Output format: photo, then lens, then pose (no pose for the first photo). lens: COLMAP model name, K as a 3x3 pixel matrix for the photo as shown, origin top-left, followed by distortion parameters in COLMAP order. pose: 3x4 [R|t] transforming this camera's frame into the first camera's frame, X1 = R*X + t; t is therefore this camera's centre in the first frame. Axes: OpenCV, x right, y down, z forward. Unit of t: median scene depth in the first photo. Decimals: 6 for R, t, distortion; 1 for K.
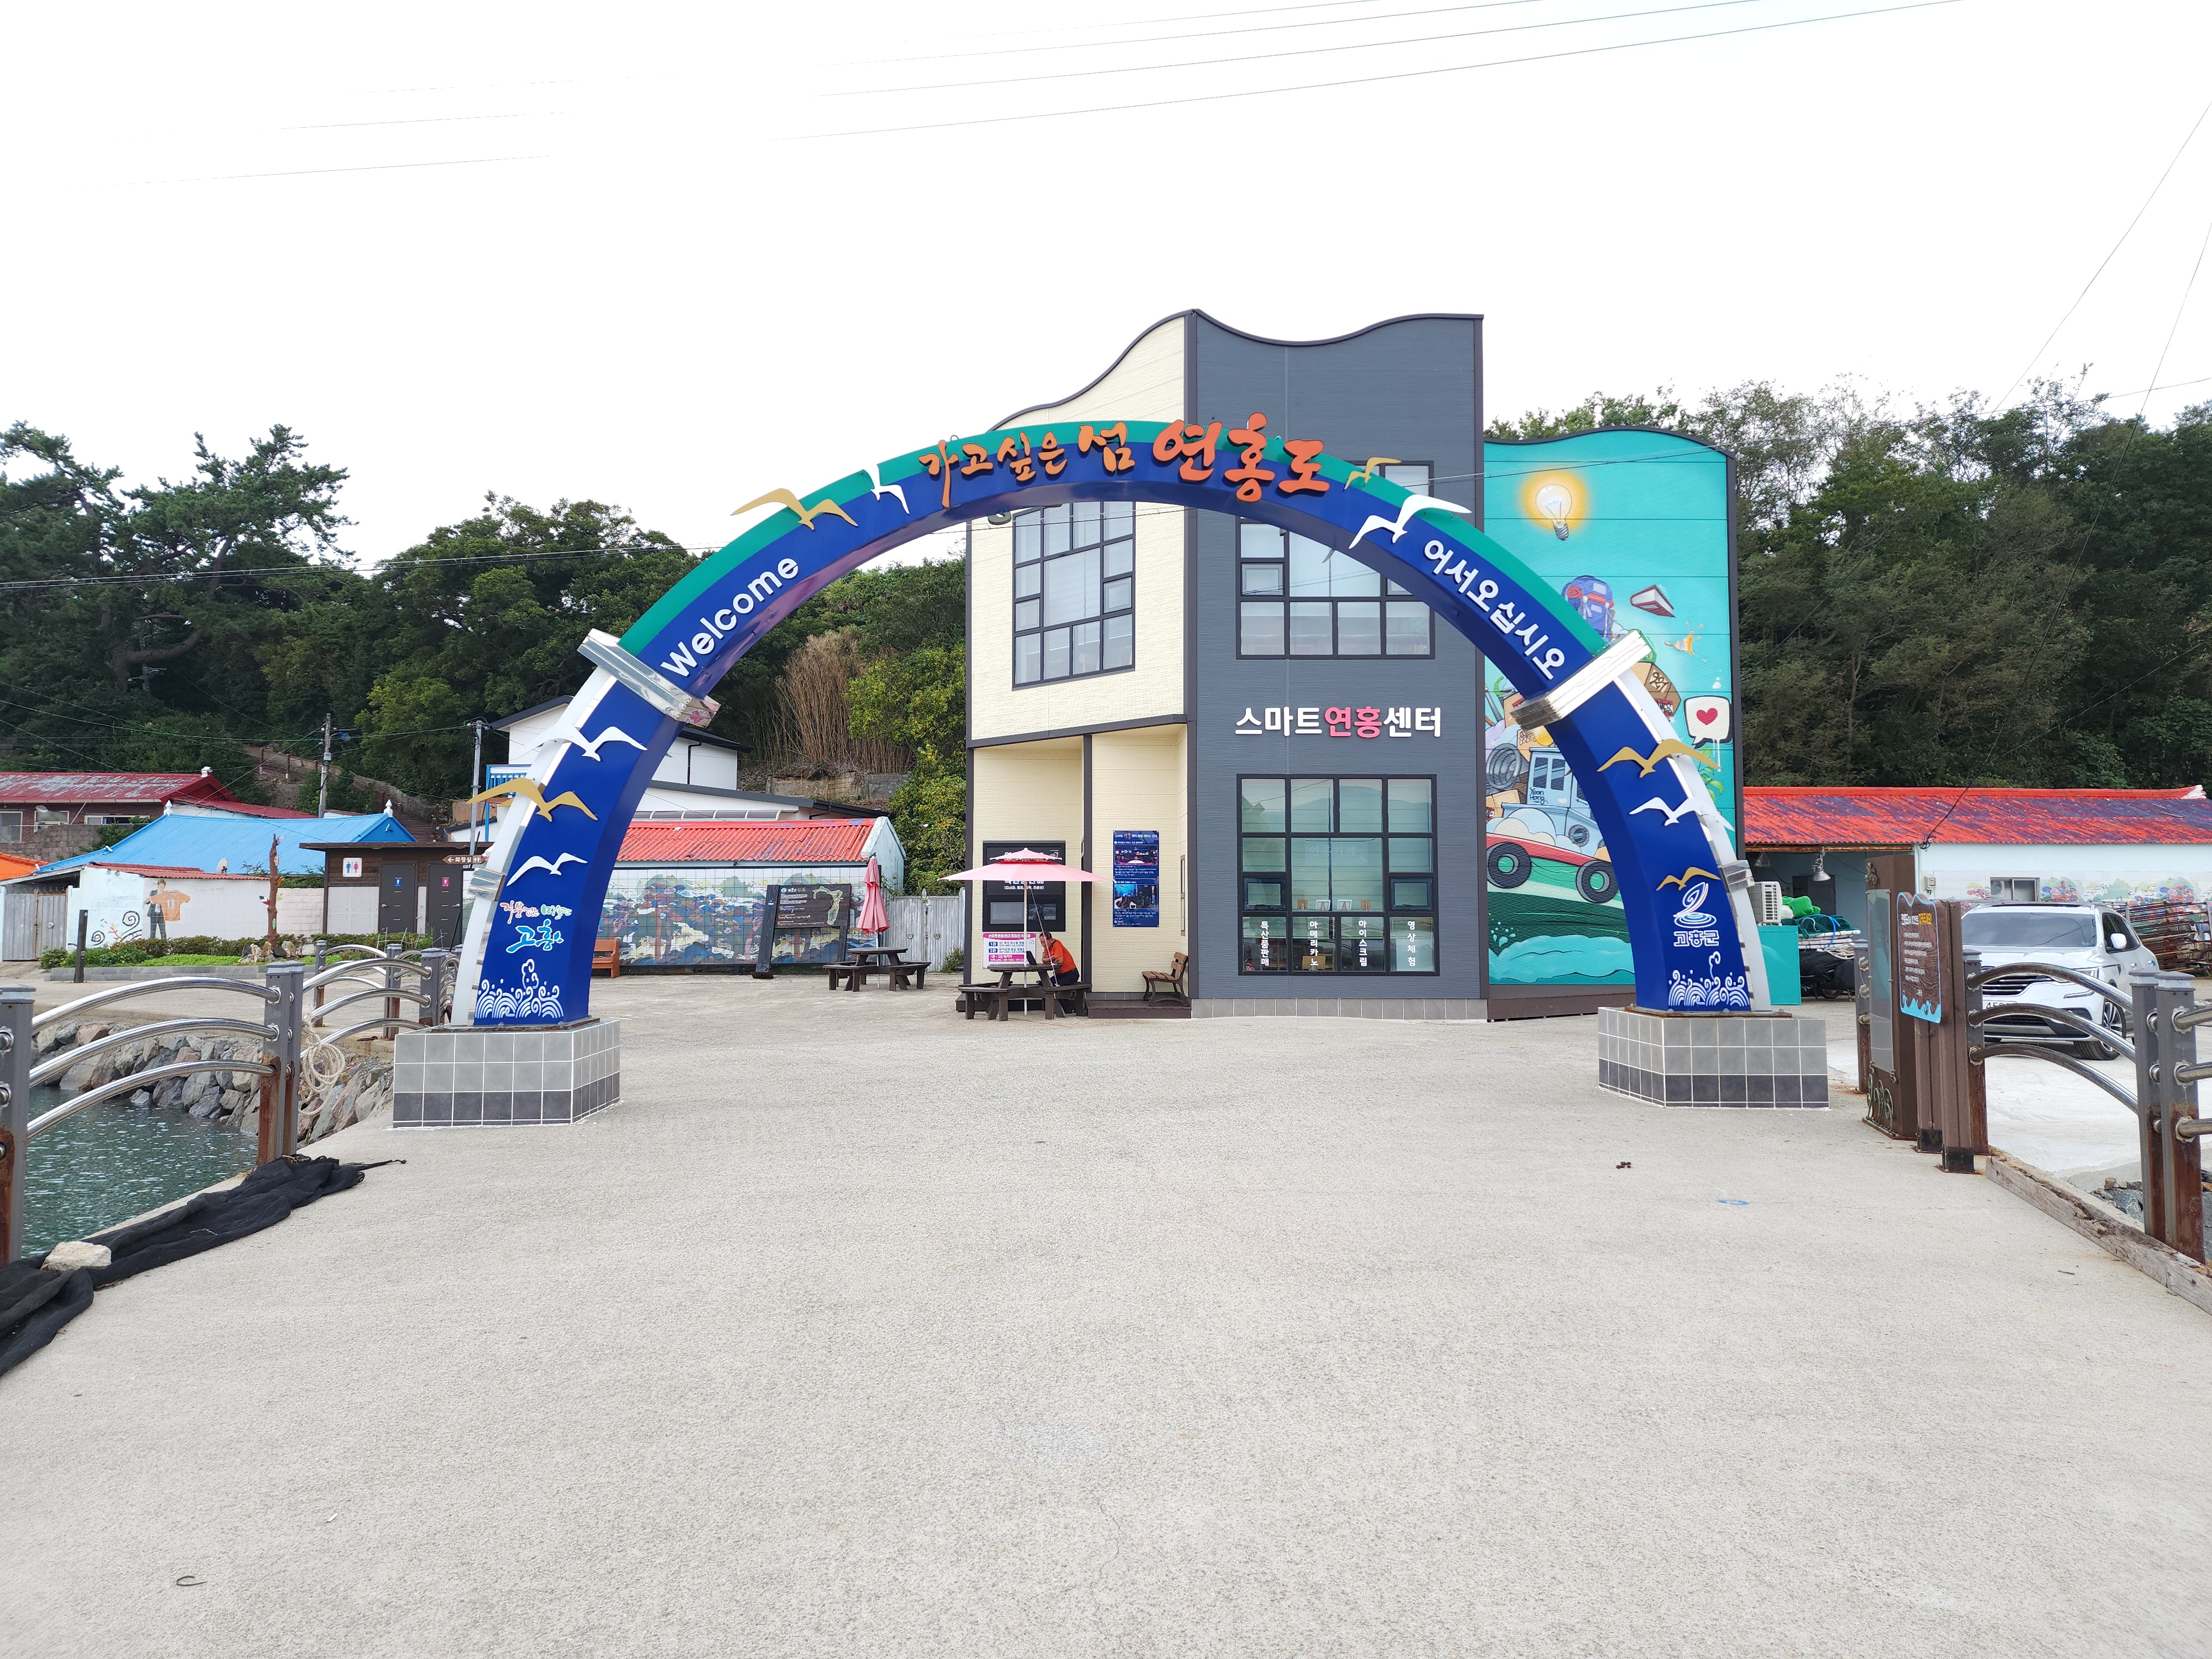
lens RADIAL K [[1333.6, 0, 1106.0], [0, 1333.6, 829.5], [0, 0, 1]] dist [0.058445, -0.045260]
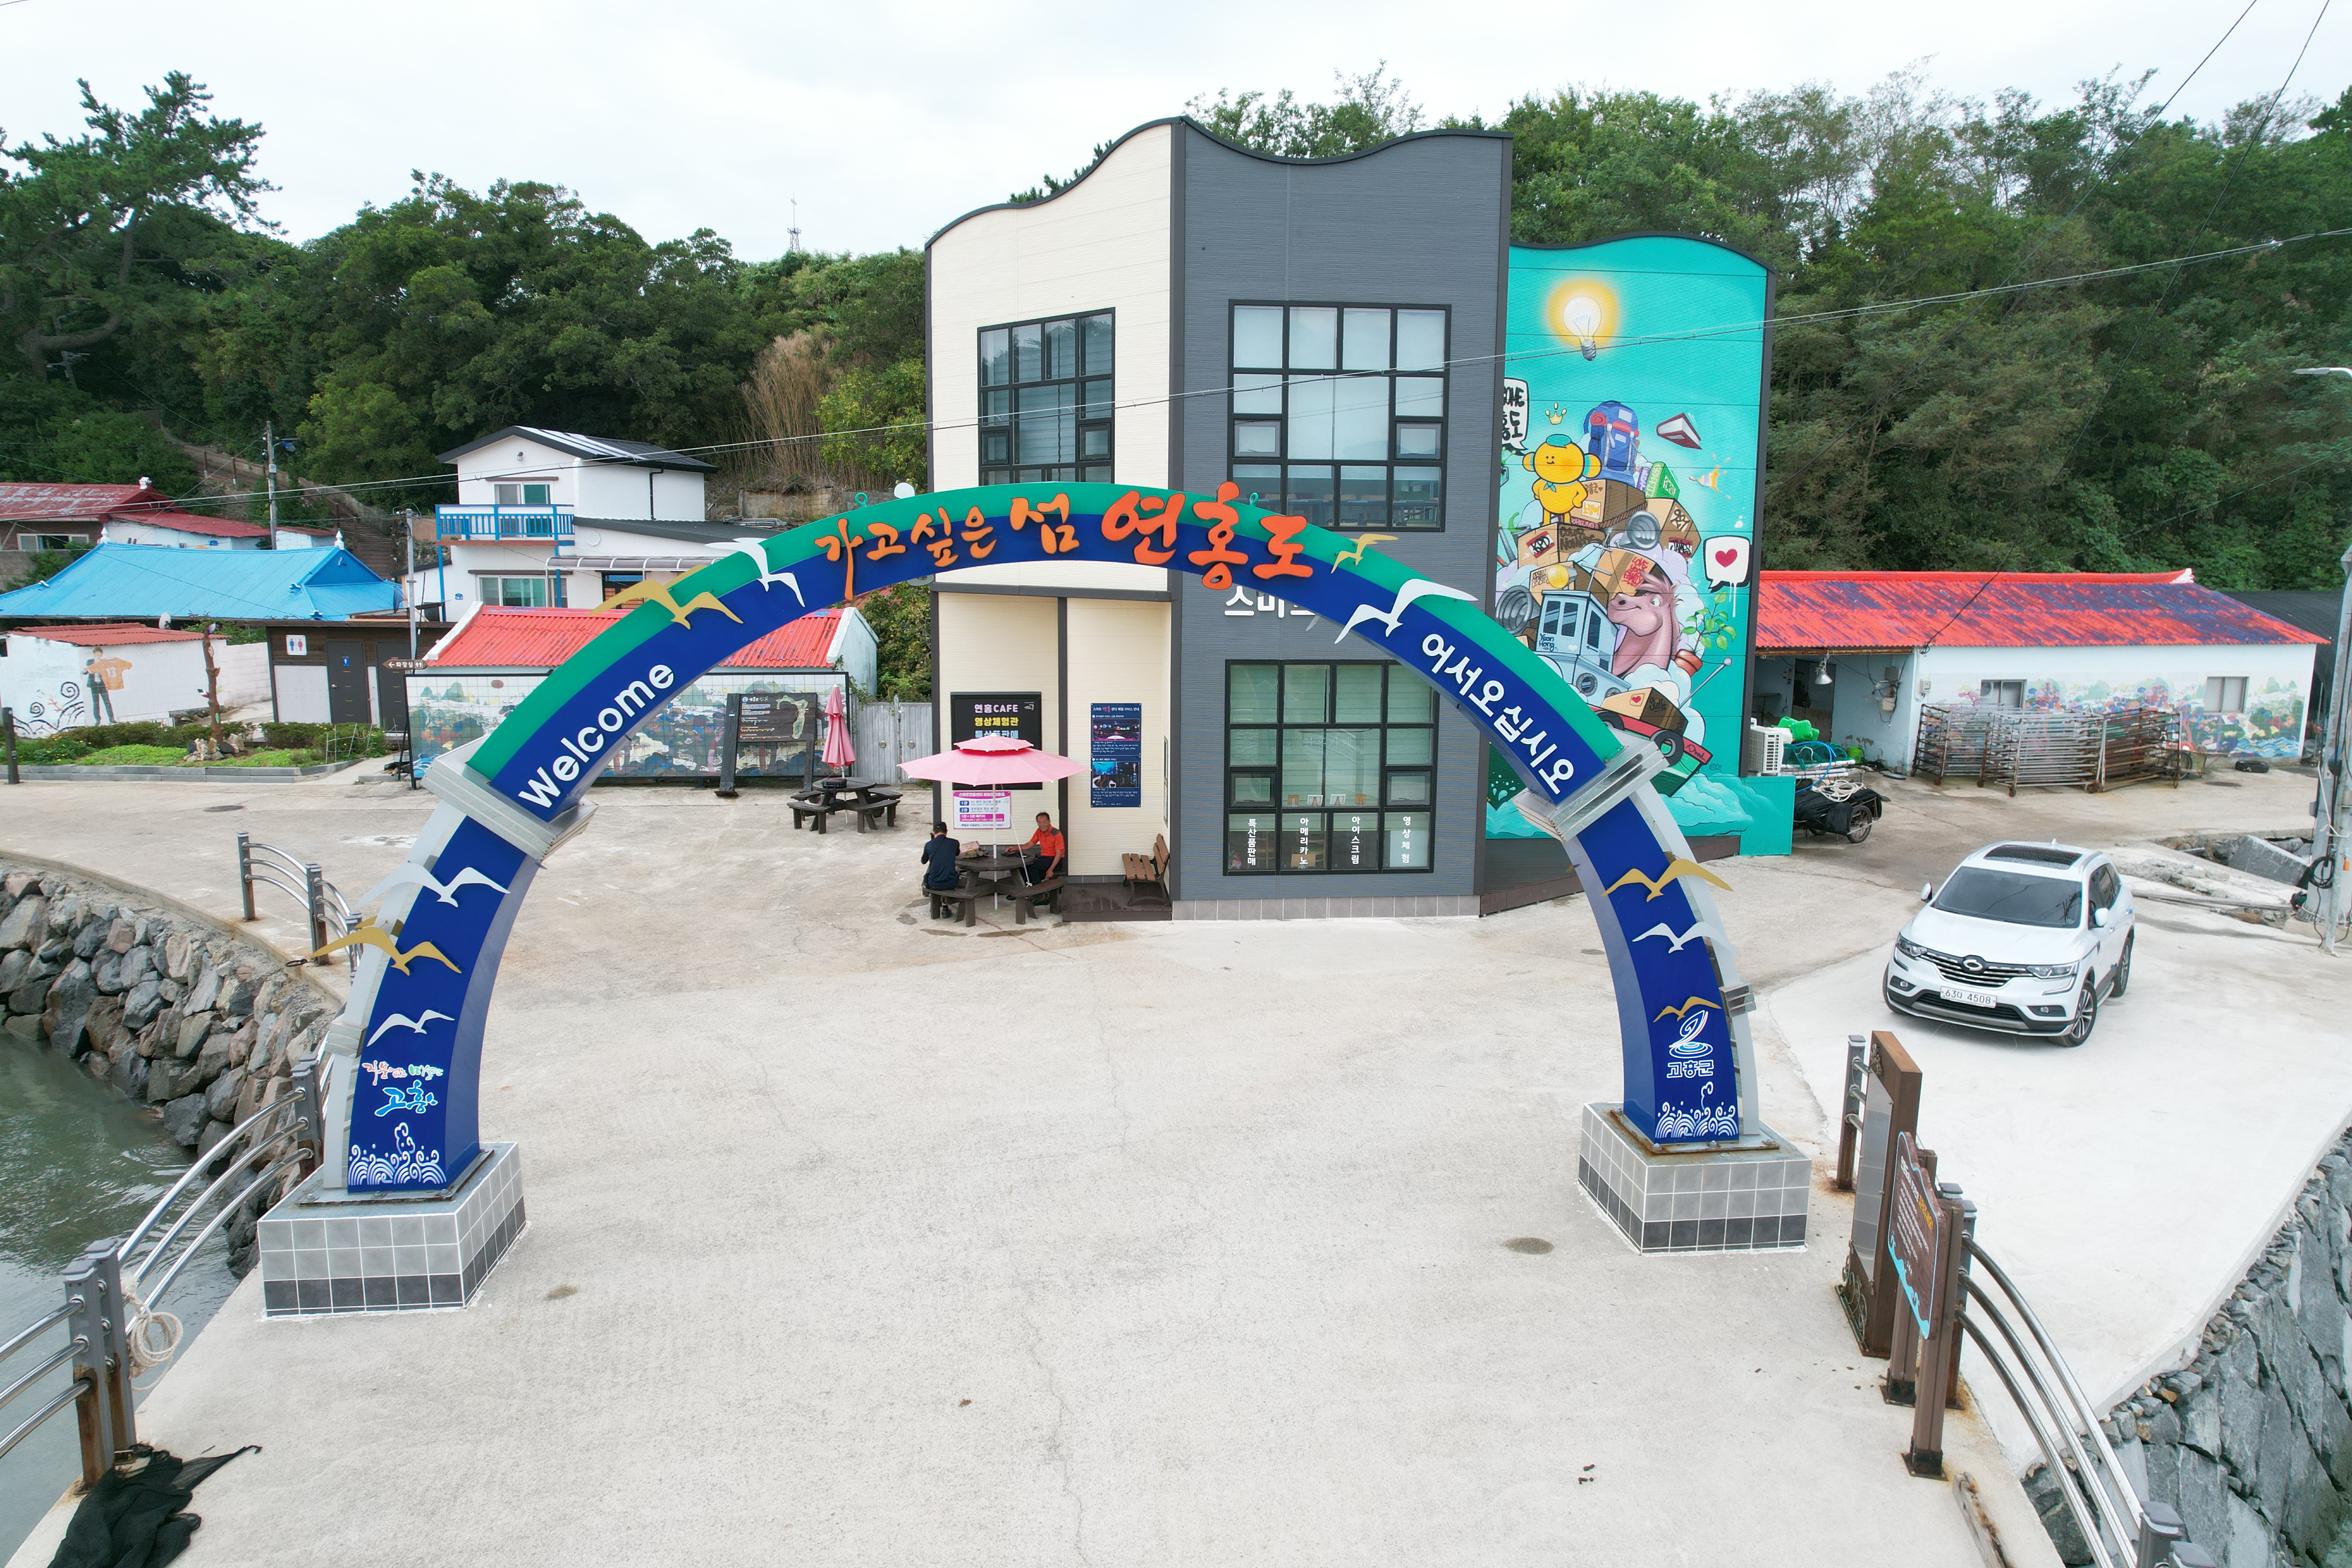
lens RADIAL K [[1377.1, 0, 1176.0], [0, 1377.1, 784.0], [0, 0, 1]] dist [-0.075828, 0.058405]
pose [[0.998843, 0.000376, 0.048091, 0.012455], [-0.010055, 0.979500, 0.201192, -0.091681], [-0.047029, -0.201443, 0.978371, 0.043126]]
